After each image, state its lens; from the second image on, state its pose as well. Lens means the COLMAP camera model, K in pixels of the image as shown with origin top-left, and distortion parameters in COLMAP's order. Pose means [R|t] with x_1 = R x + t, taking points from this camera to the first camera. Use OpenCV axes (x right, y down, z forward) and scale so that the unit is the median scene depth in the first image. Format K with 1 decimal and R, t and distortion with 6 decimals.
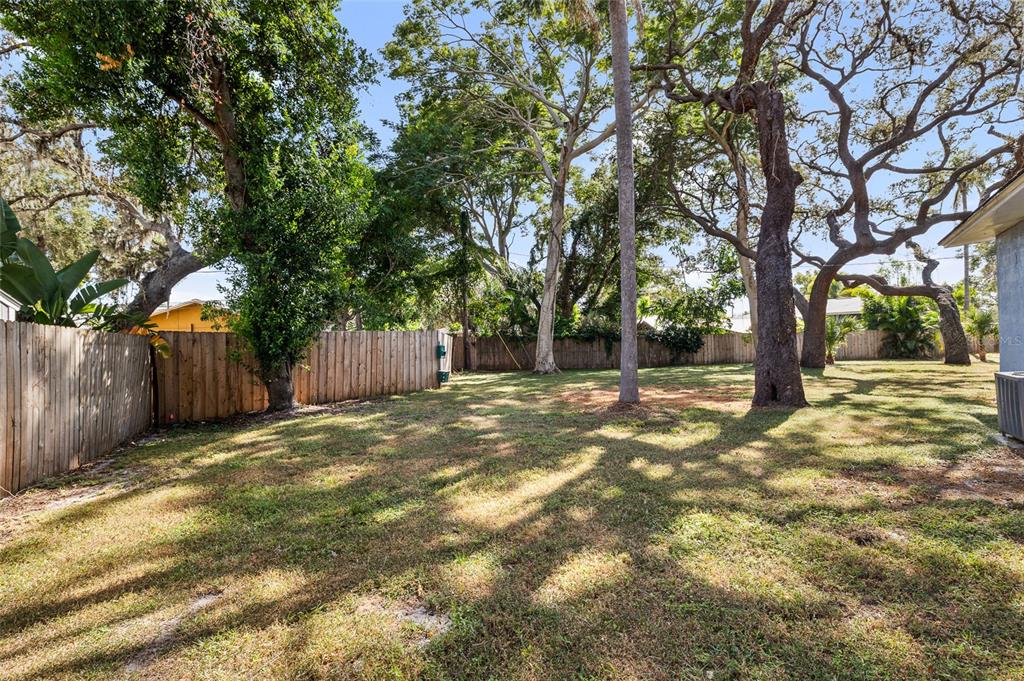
lens RADIAL K [[458.2, 0, 514.4], [0, 458.2, 339.2], [0, 0, 1]] dist [-0.007537, 0.001175]
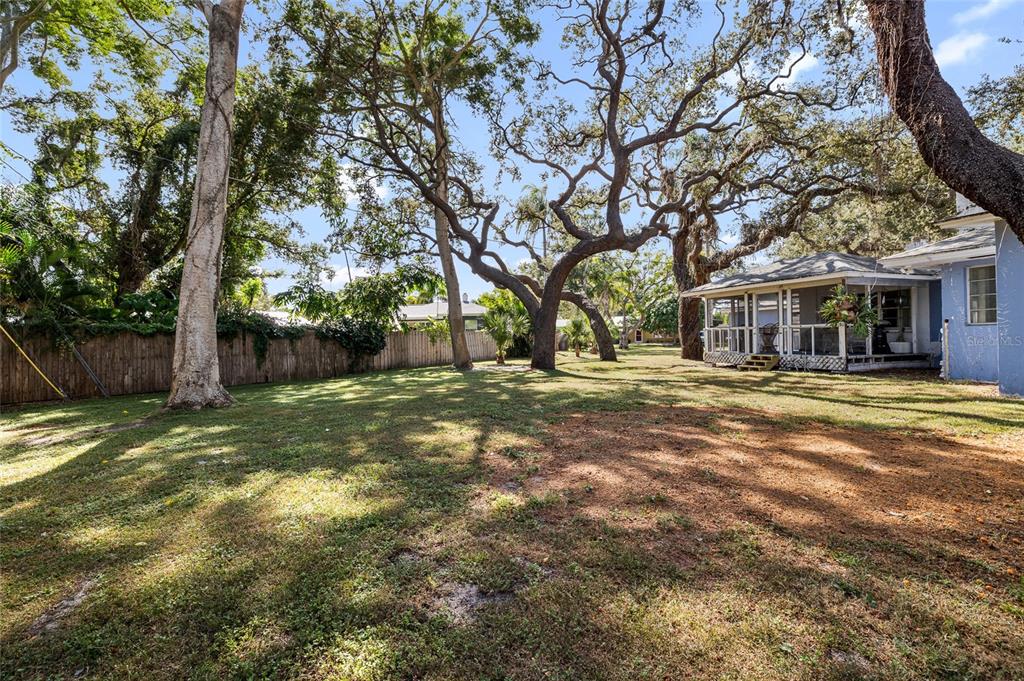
lens RADIAL K [[458.2, 0, 507.9], [0, 458.2, 339.6], [0, 0, 1]] dist [-0.007537, 0.001175]
pose [[0.594687, 0.008669, 0.803911, -0.097555], [-0.005913, 0.999962, -0.006409, 0.009028], [-0.803936, -0.000943, 0.594716, 0.424331]]
